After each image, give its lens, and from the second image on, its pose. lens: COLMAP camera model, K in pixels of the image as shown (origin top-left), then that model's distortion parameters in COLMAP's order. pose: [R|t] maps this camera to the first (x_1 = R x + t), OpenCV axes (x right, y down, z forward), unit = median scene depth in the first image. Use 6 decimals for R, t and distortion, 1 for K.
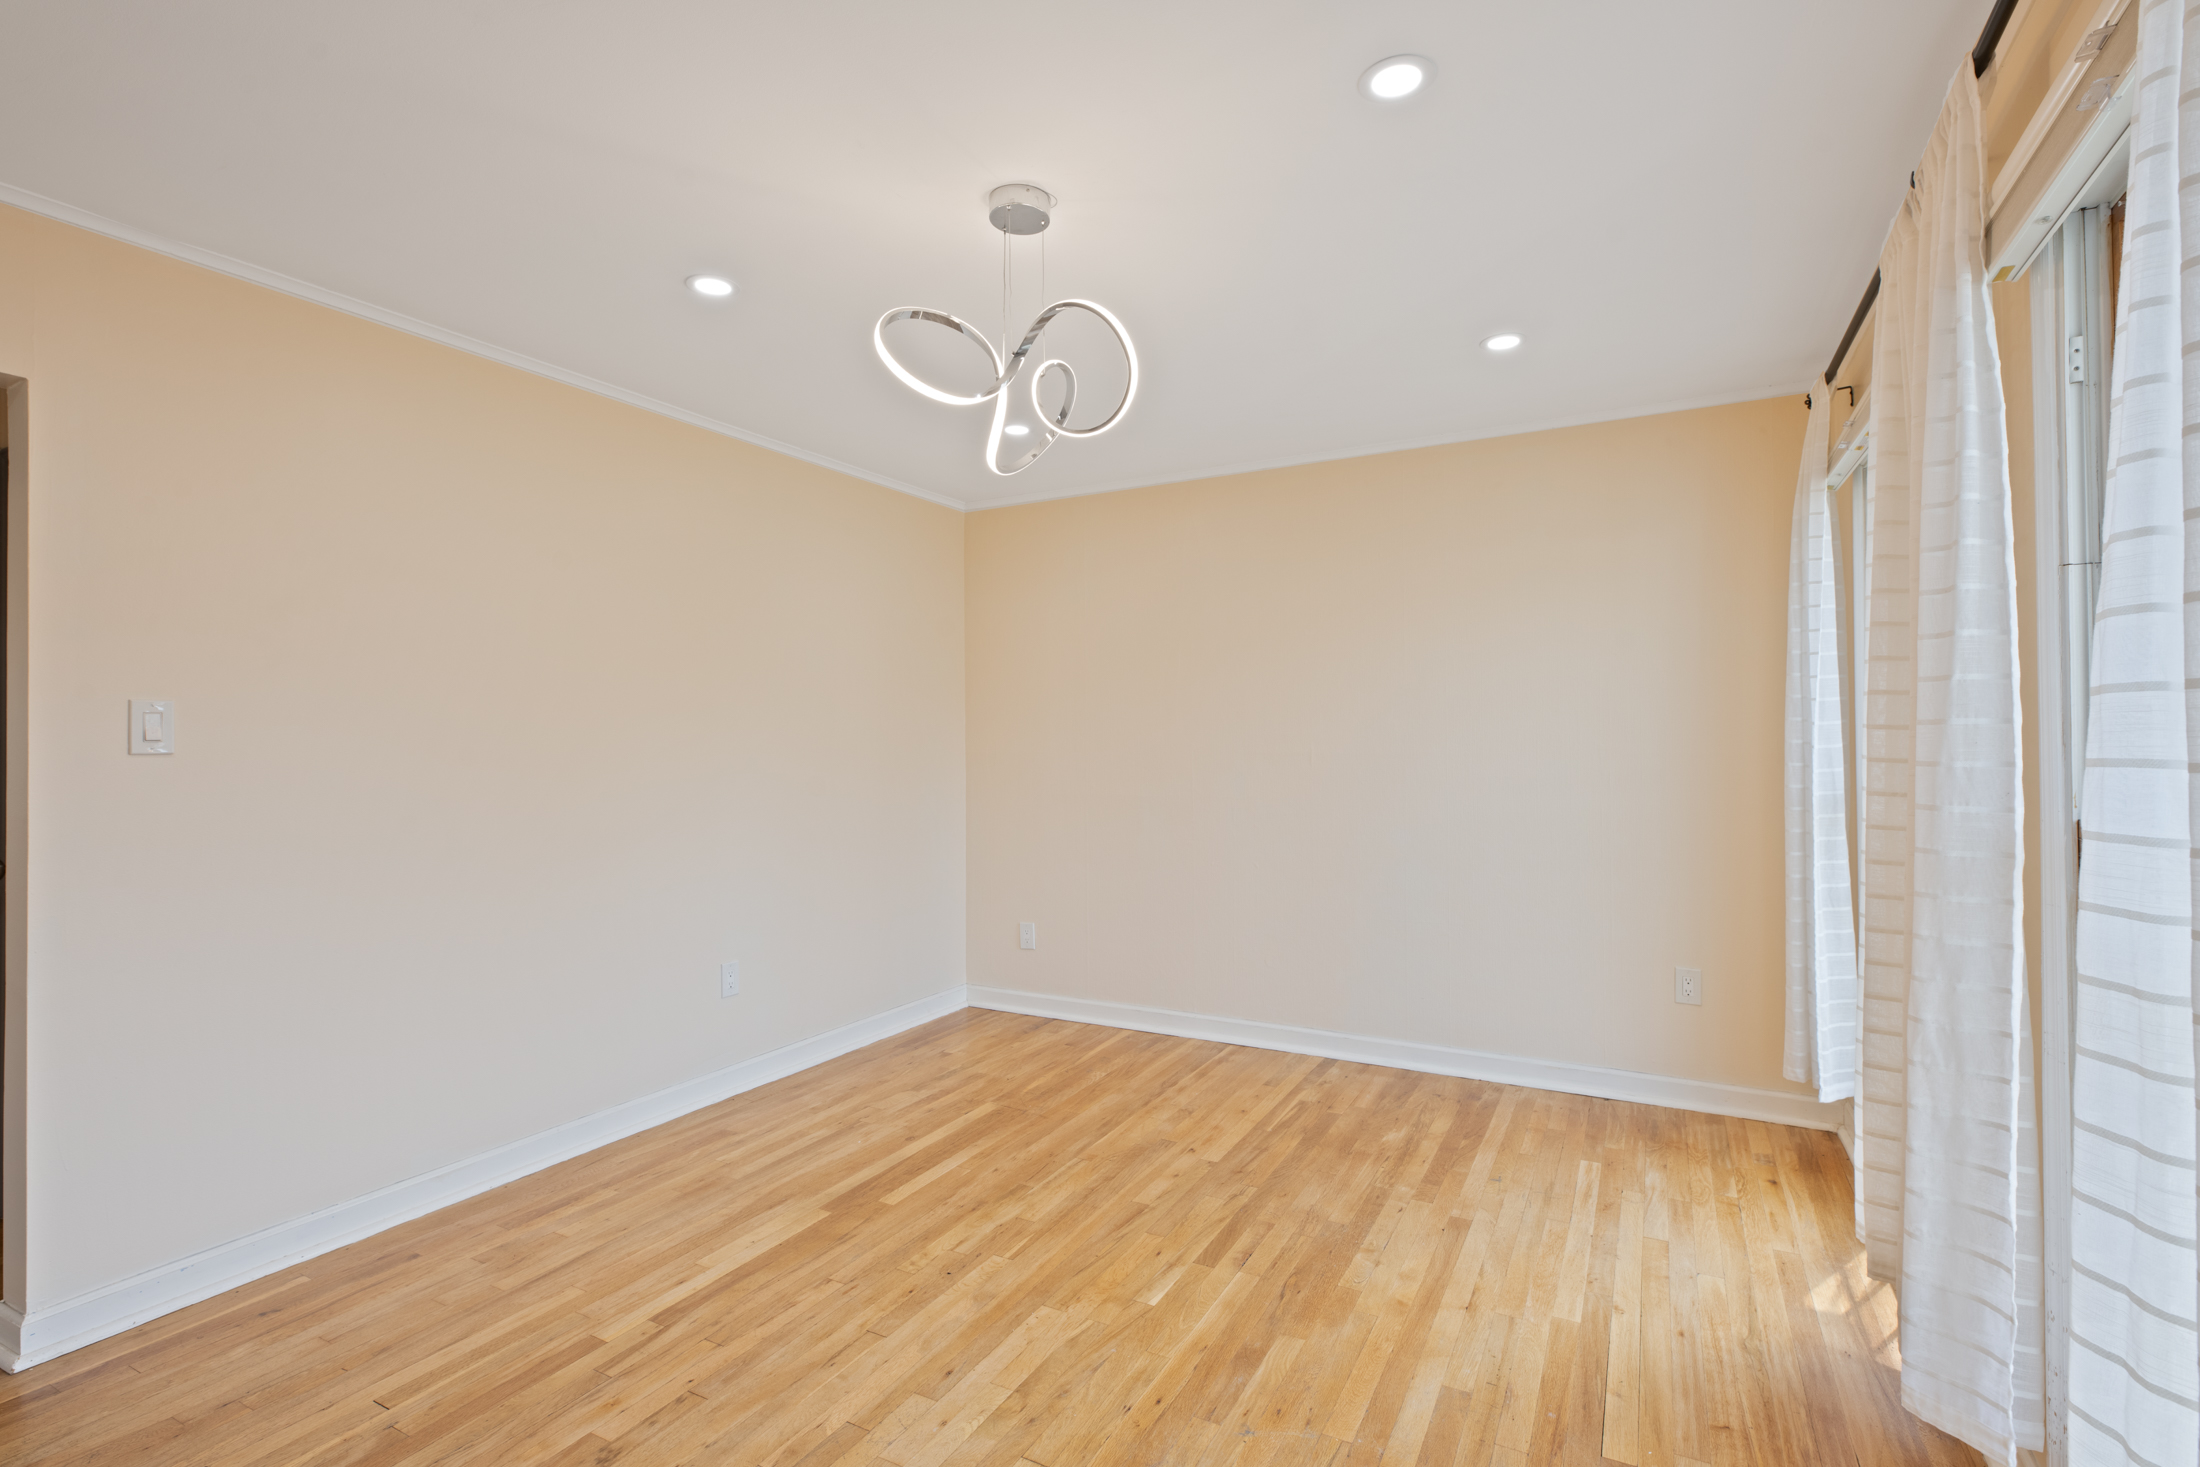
lens RADIAL K [[1044.7, 0, 1096.4], [0, 1044.7, 724.2], [0, 0, 1]] dist [0.003166, -0.001519]
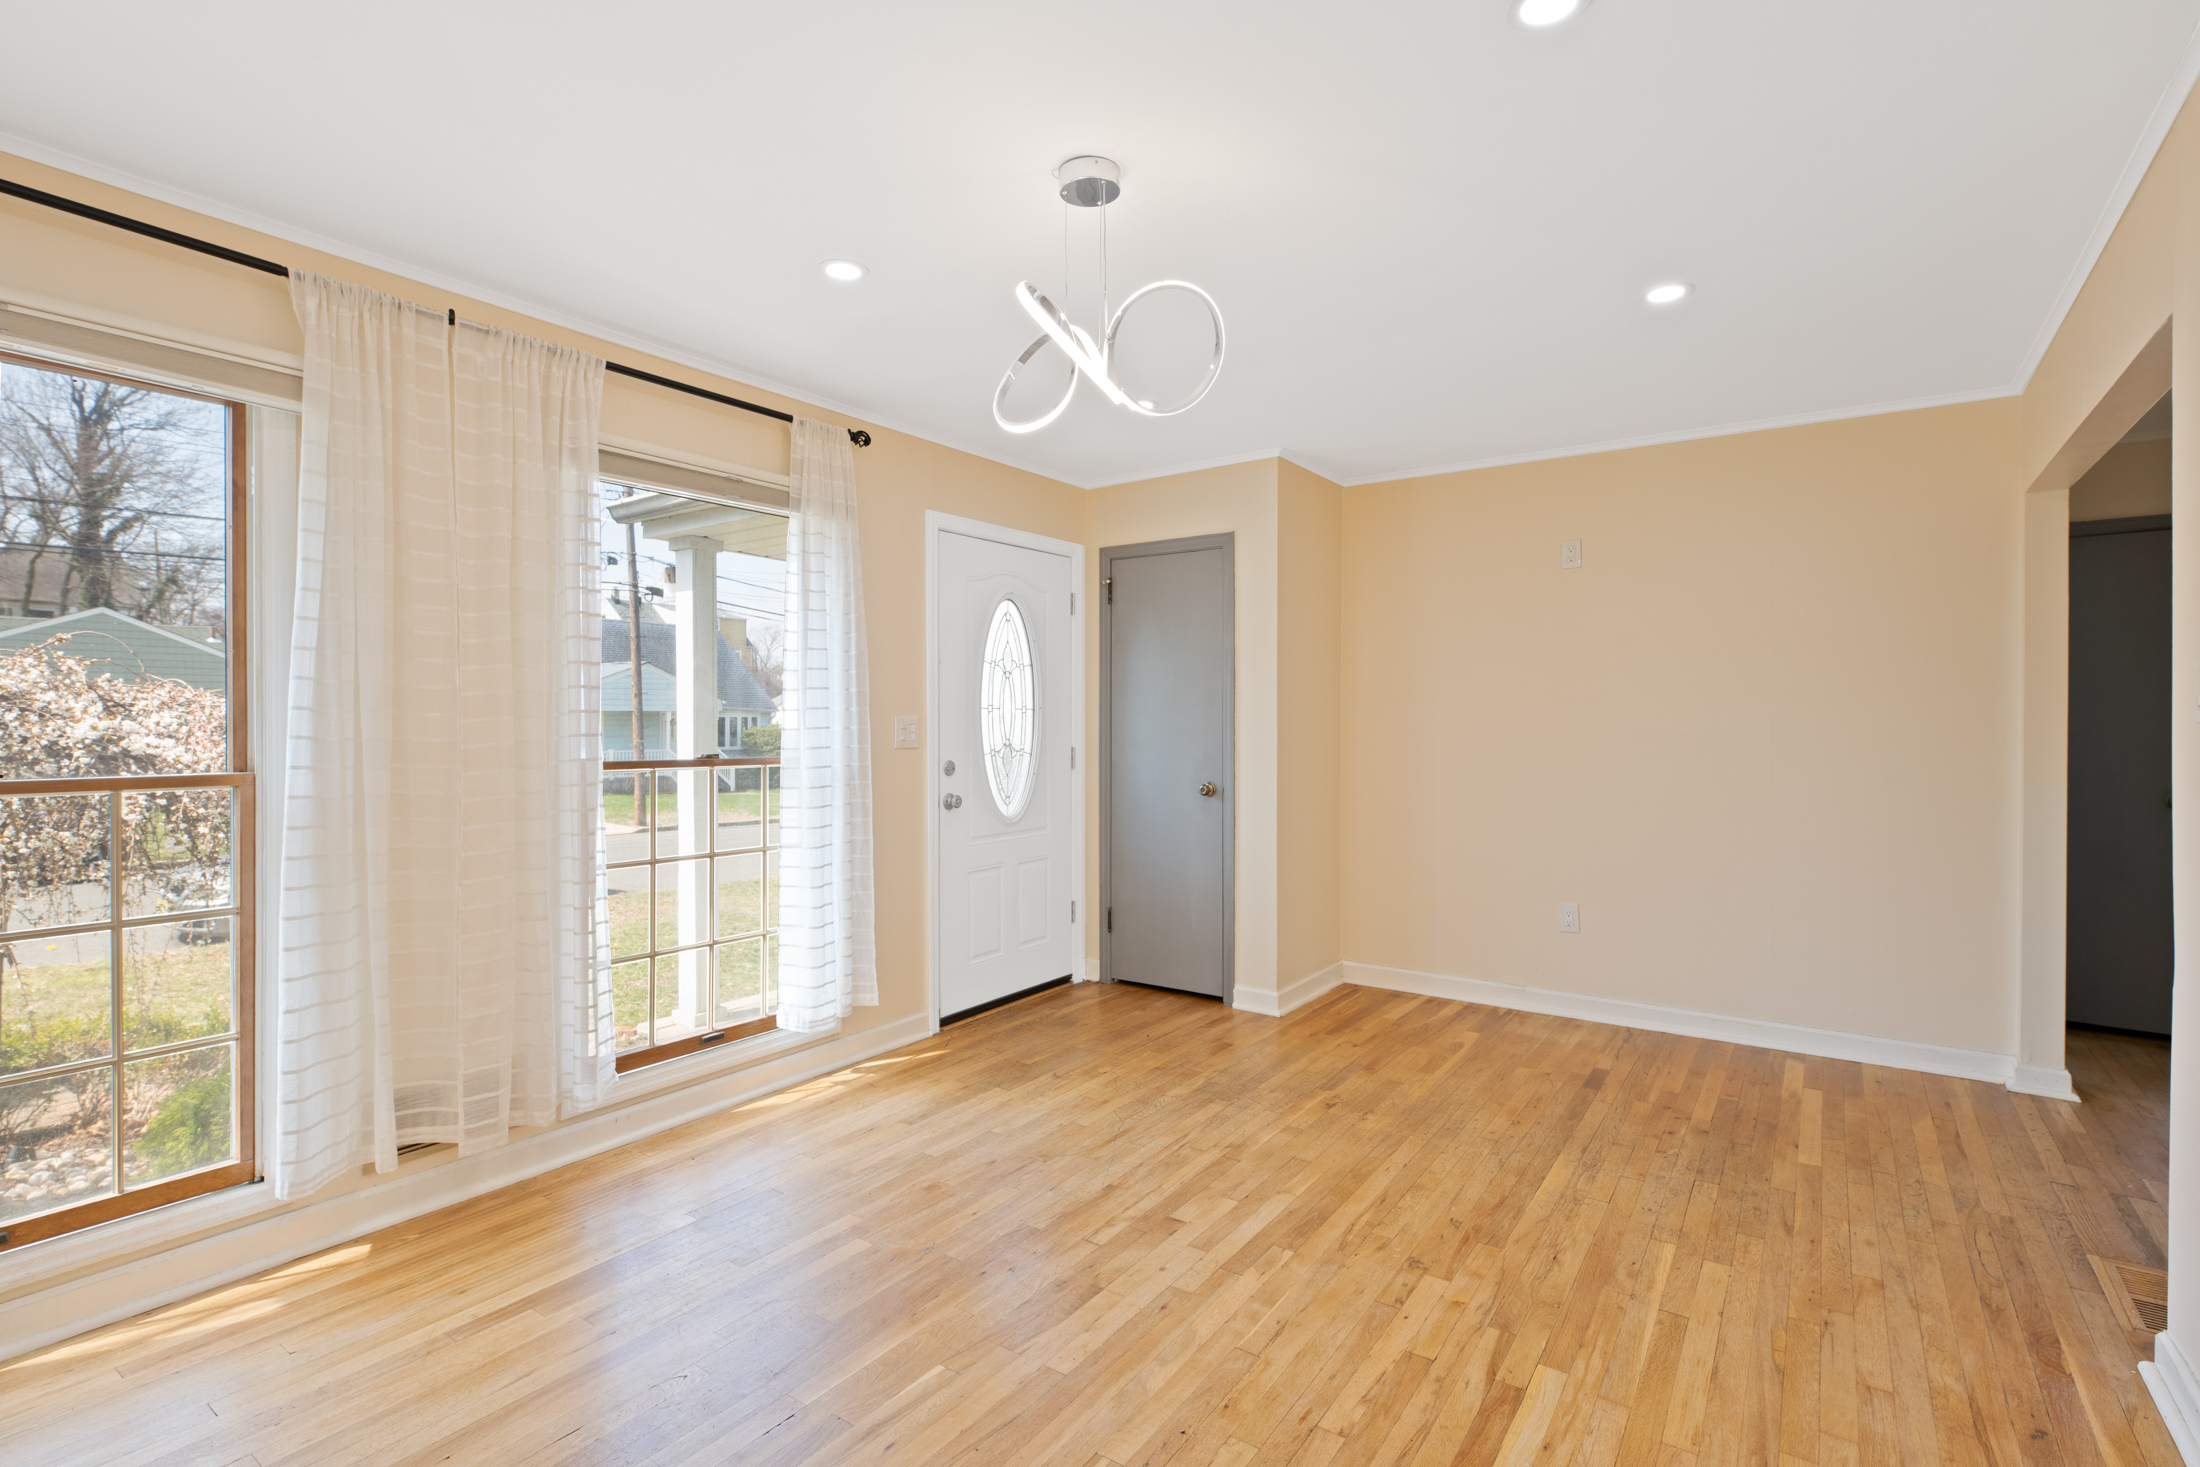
lens RADIAL K [[1044.7, 0, 1096.4], [0, 1044.7, 724.2], [0, 0, 1]] dist [0.003166, -0.001519]
pose [[-0.993173, 0.006036, 0.116493, -0.190730], [0.005366, 0.999967, -0.006068, 0.029779], [-0.116526, -0.005401, -0.993173, 1.965168]]
